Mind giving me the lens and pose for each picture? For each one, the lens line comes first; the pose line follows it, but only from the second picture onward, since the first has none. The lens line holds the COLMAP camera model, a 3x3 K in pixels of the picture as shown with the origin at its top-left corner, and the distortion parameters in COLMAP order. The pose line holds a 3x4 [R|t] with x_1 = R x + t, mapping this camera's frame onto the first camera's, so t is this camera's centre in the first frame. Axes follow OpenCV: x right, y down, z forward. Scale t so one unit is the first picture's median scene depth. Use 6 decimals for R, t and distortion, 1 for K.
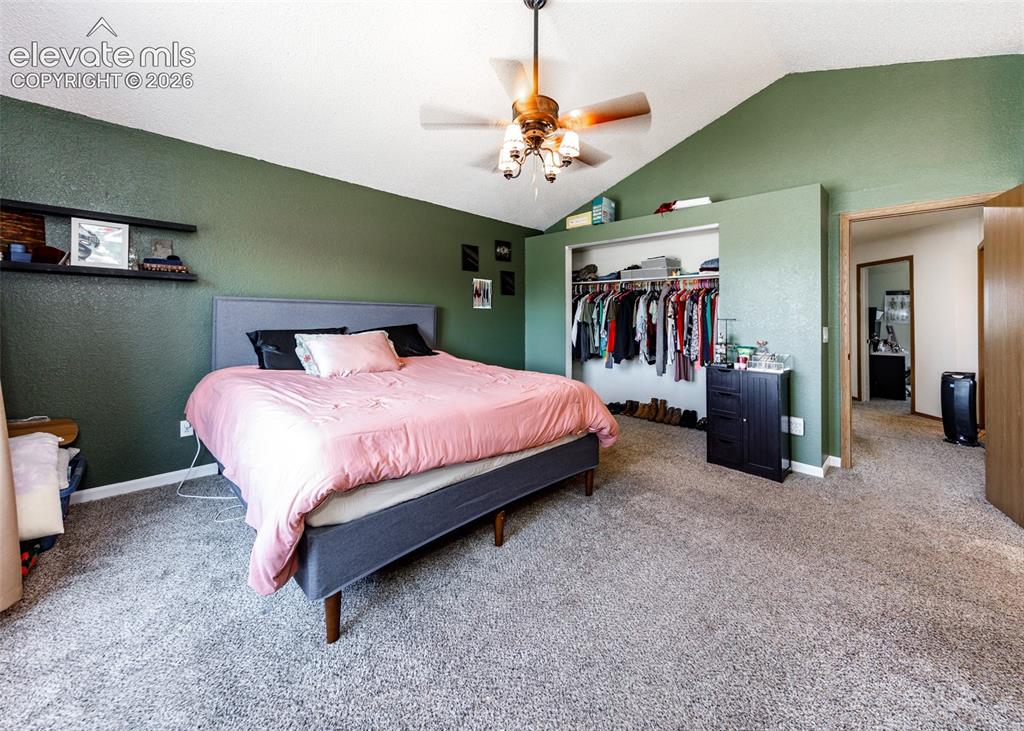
lens RADIAL K [[410.4, 0, 513.0], [0, 410.4, 309.2], [0, 0, 1]] dist [0.001211, 0.000037]
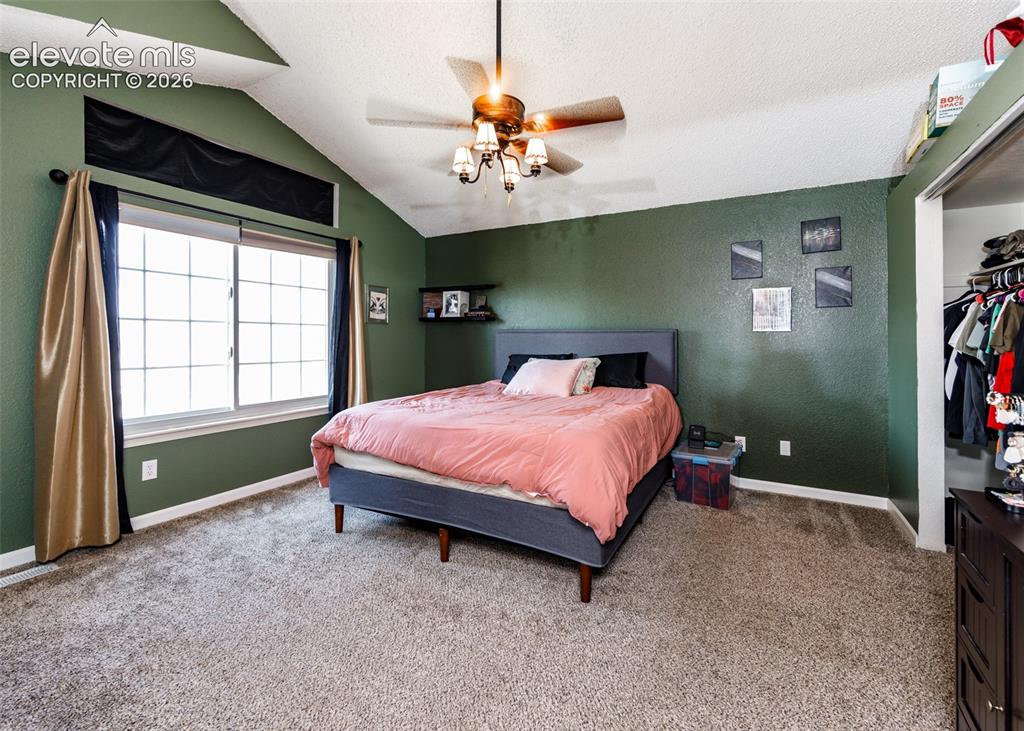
lens RADIAL K [[443.1, 0, 512.3], [0, 443.1, 337.5], [0, 0, 1]] dist [0.001661, 0.000519]
pose [[0.272522, -0.018009, -0.961981, 0.701787], [0.017473, 0.999753, -0.013766, 0.015298], [0.961991, -0.013058, 0.272769, 0.546060]]
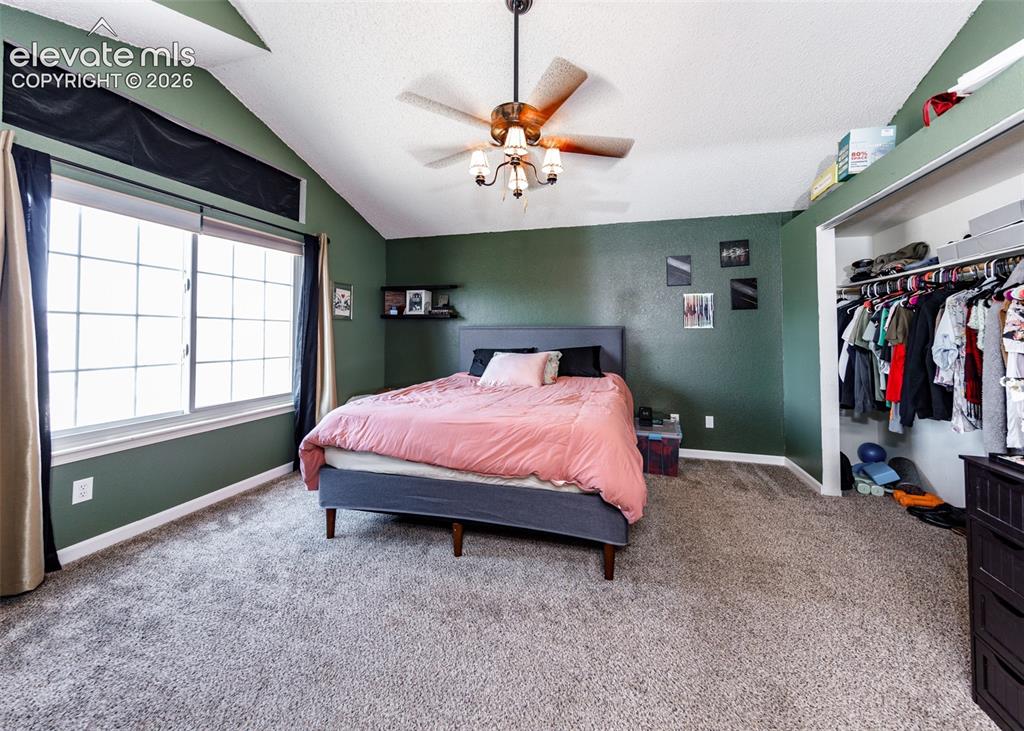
lens RADIAL K [[377.4, 0, 516.1], [0, 377.4, 324.8], [0, 0, 1]] dist [0.001864, -0.000030]
pose [[0.487275, -0.038545, -0.872397, 0.573105], [0.021548, 0.999252, -0.032114, 0.011254], [0.872983, -0.003150, 0.487741, 0.415386]]
